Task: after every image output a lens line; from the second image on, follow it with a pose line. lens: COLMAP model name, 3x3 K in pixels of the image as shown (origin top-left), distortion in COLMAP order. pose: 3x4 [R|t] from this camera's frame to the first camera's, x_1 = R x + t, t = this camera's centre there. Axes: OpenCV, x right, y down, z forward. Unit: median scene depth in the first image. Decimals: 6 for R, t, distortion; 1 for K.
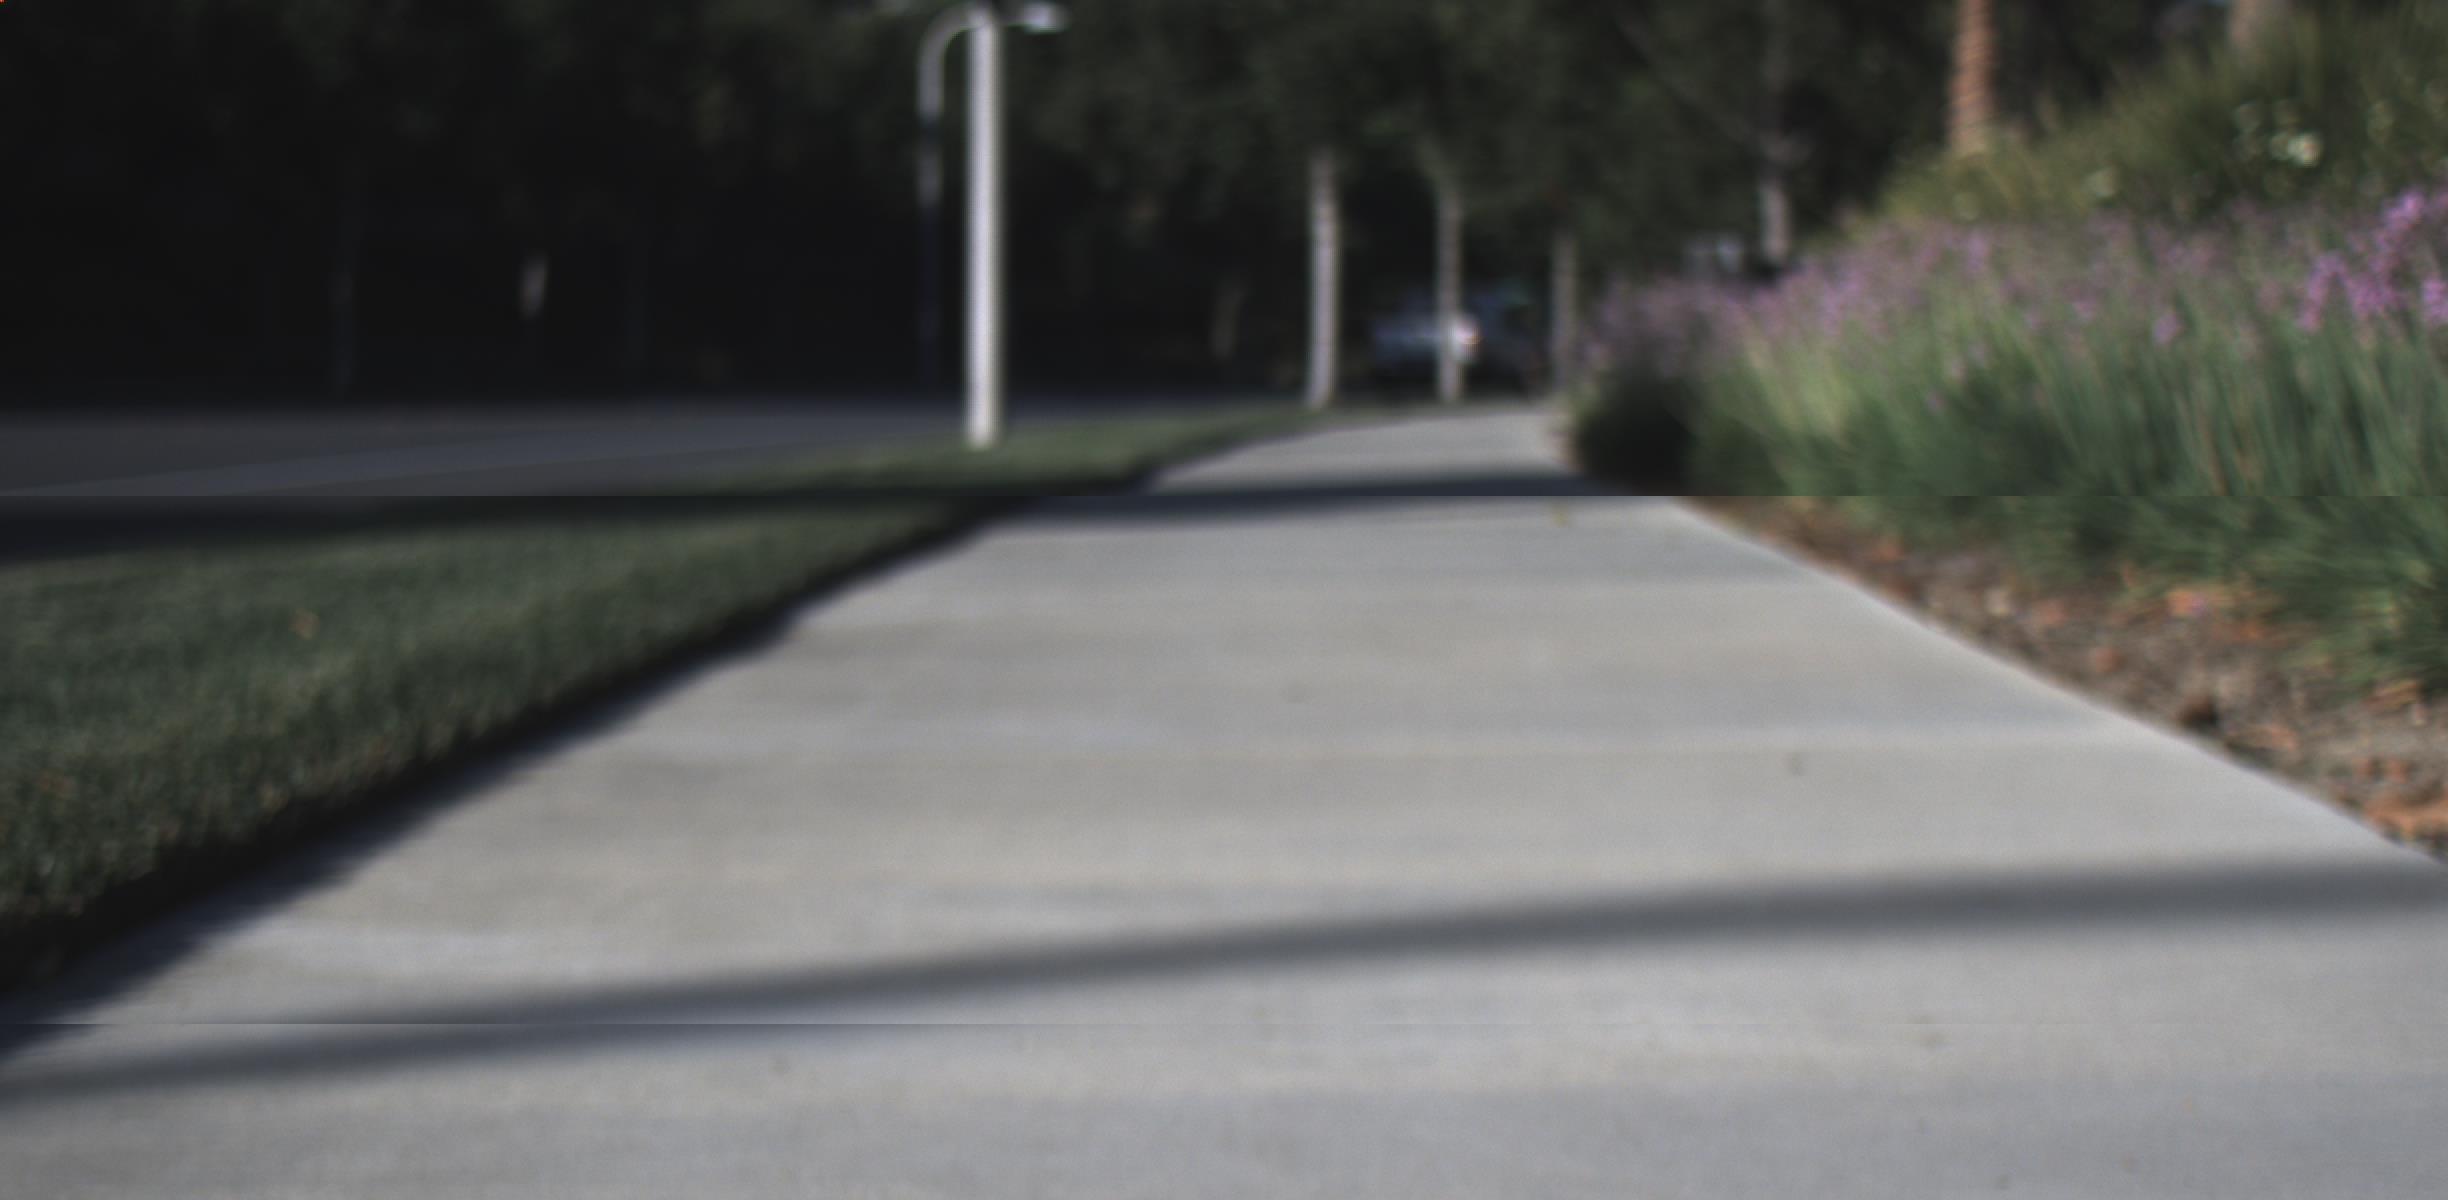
lens RADIAL K [[11111.7, 0, 1224.0], [0, 11111.7, 600.0], [0, 0, 1]] dist [0.756175, 1.309054]
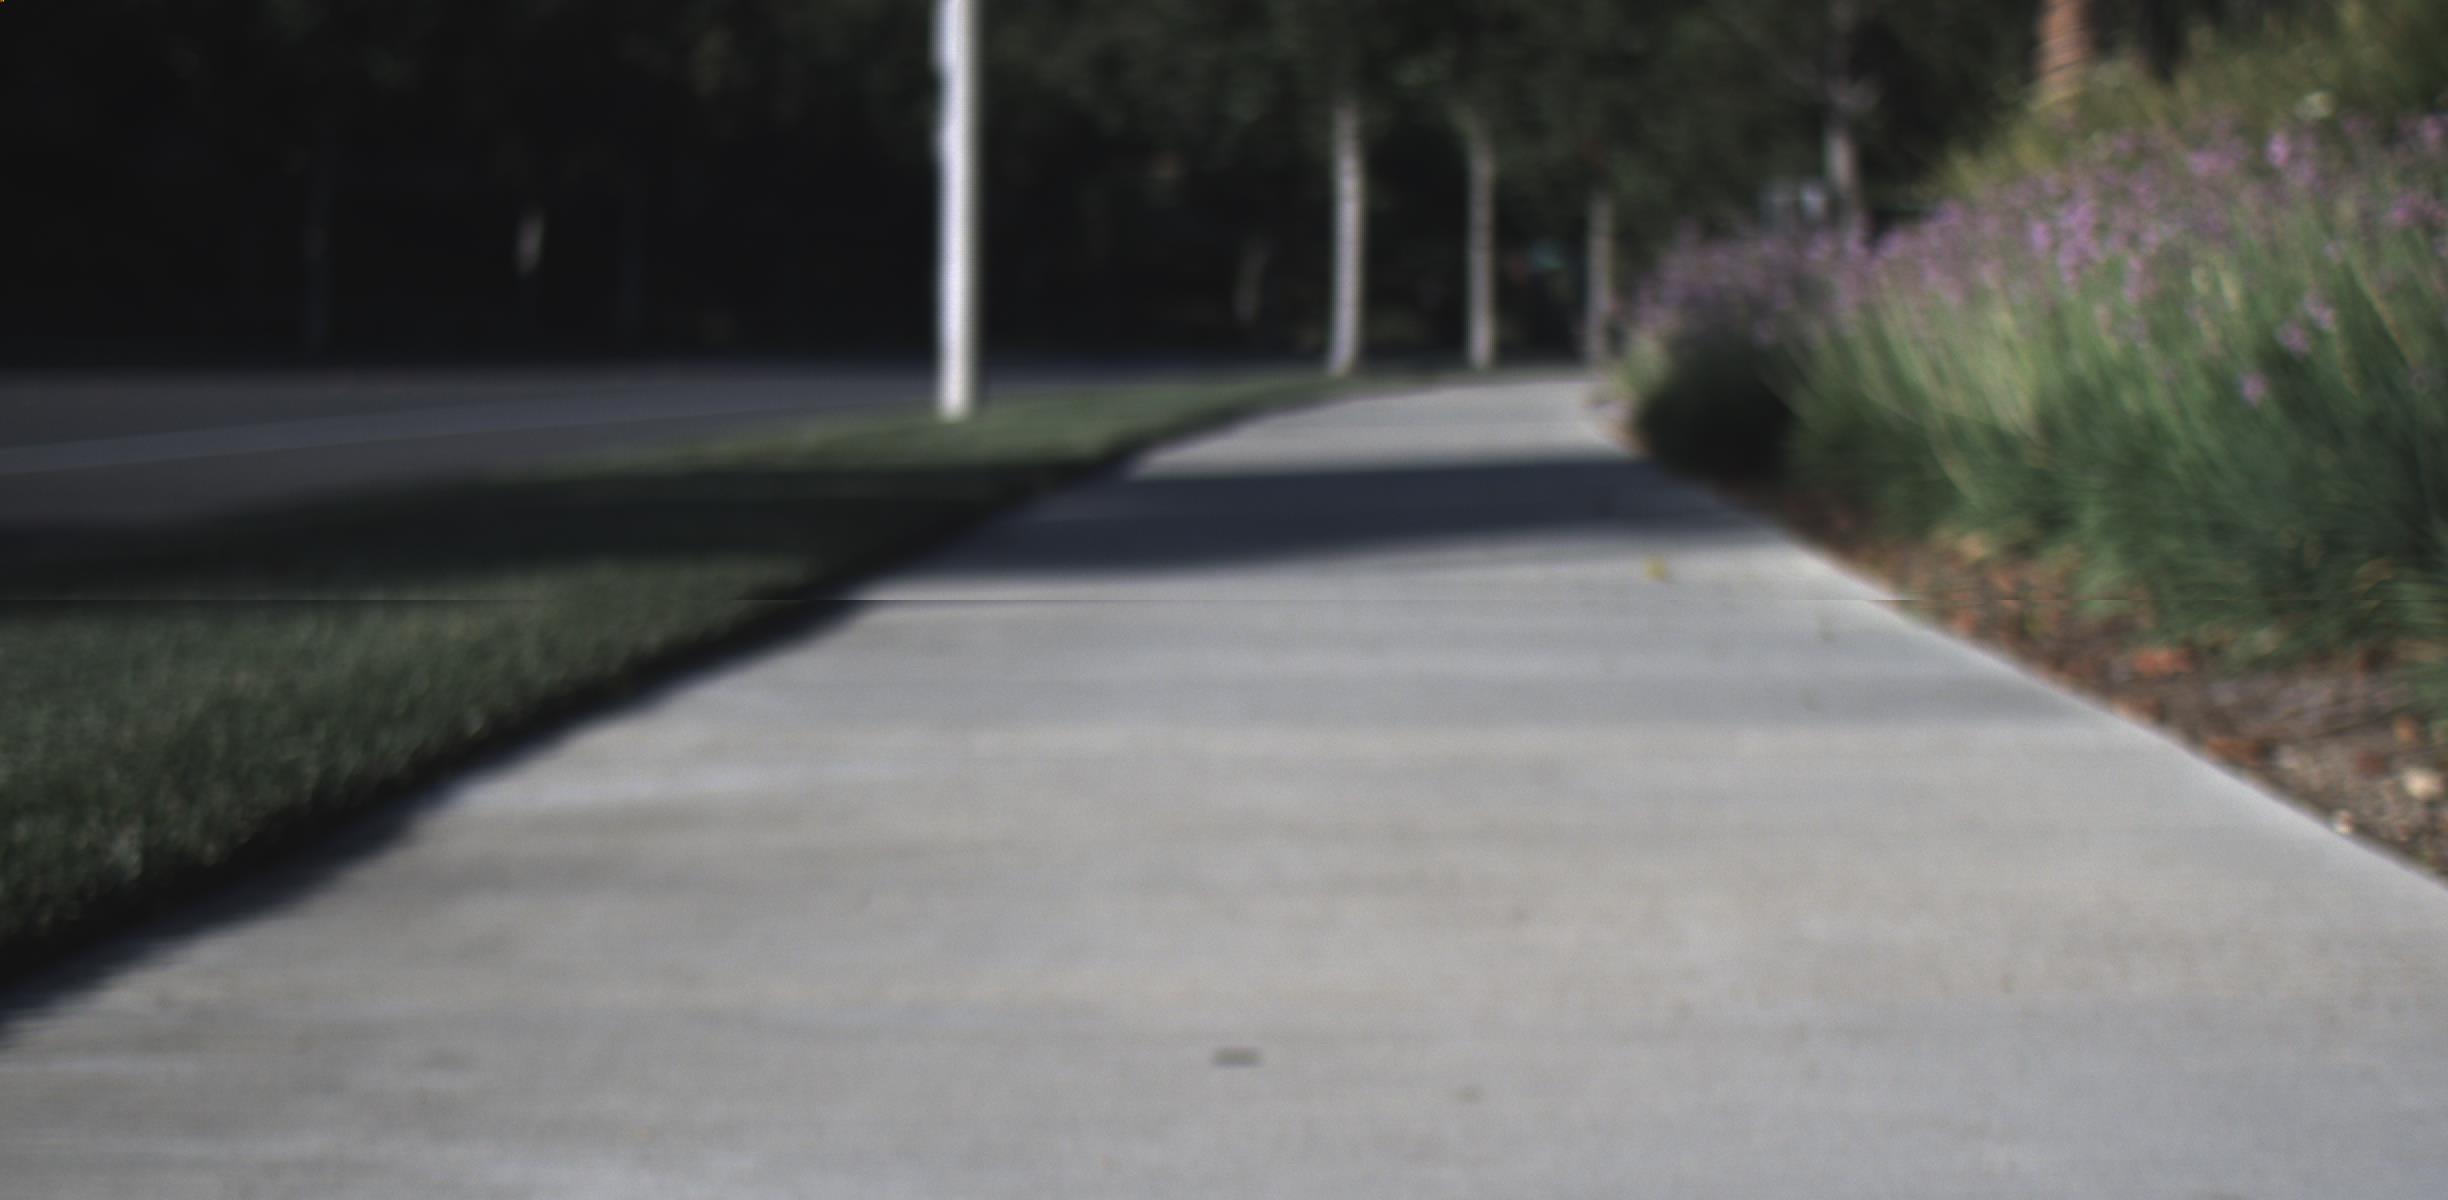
lens RADIAL K [[4714.1, 0, 1224.0], [0, 4714.1, 600.0], [0, 0, 1]] dist [0.041202, -0.070201]
pose [[0.999659, 0.007152, -0.025106, 0.008902], [-0.006275, 0.999372, 0.034862, -0.012318], [0.025339, -0.034693, 0.999077, 0.613868]]
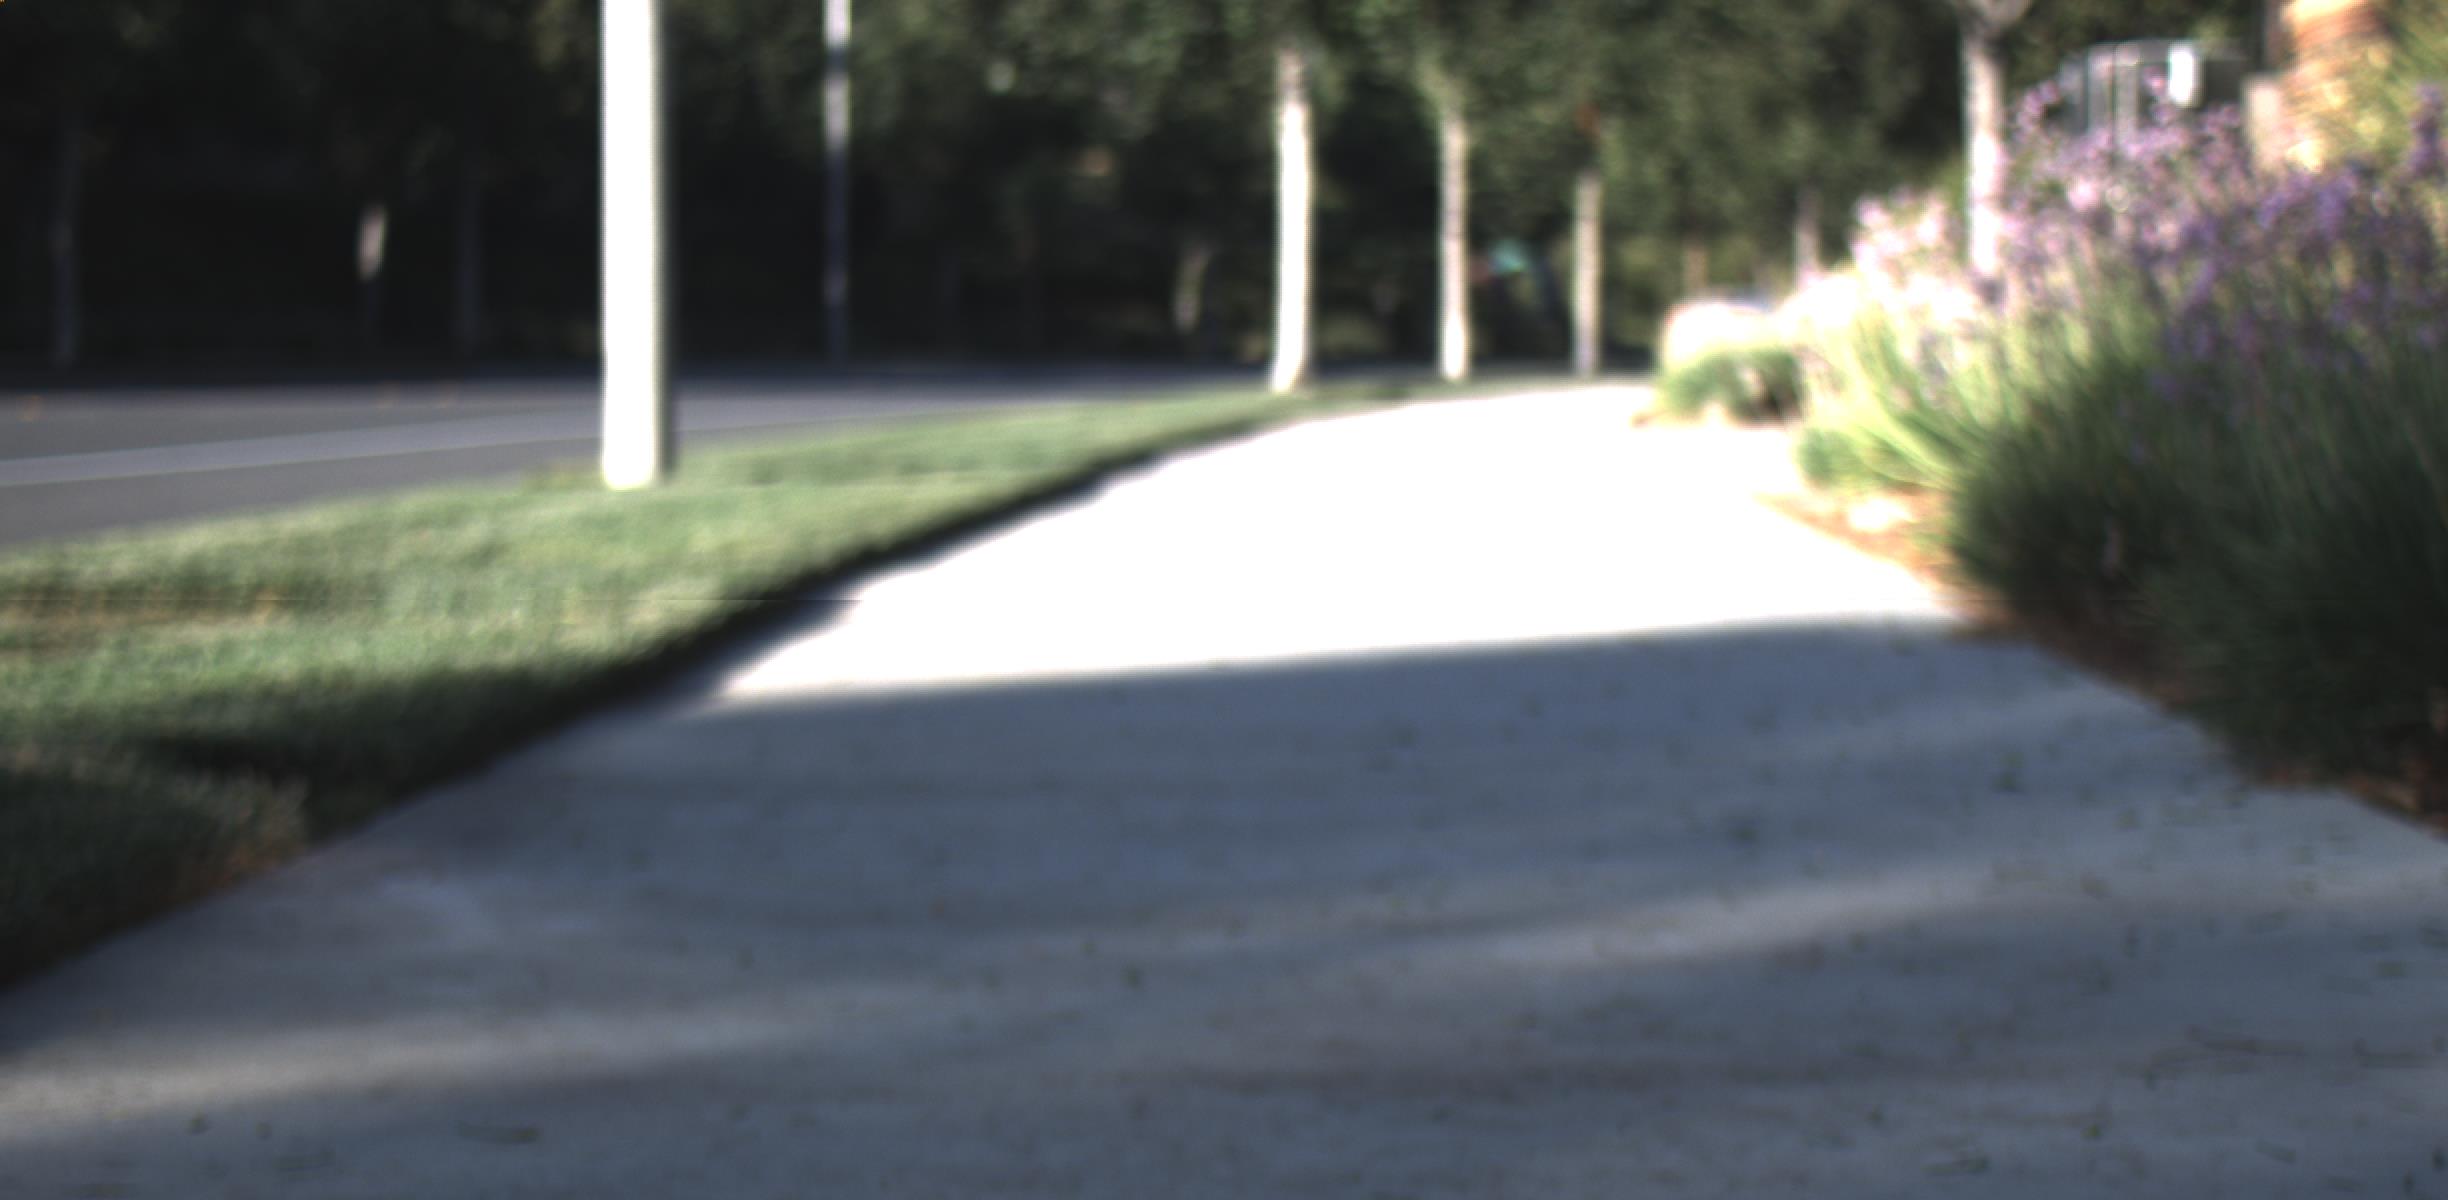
lens RADIAL K [[4714.1, 0, 1224.0], [0, 4714.1, 600.0], [0, 0, 1]] dist [0.041202, -0.070201]
pose [[0.999889, 0.002885, -0.014613, 0.009146], [-0.002402, 0.999455, 0.032915, -0.013703], [0.014700, -0.032876, 0.999351, 0.681925]]
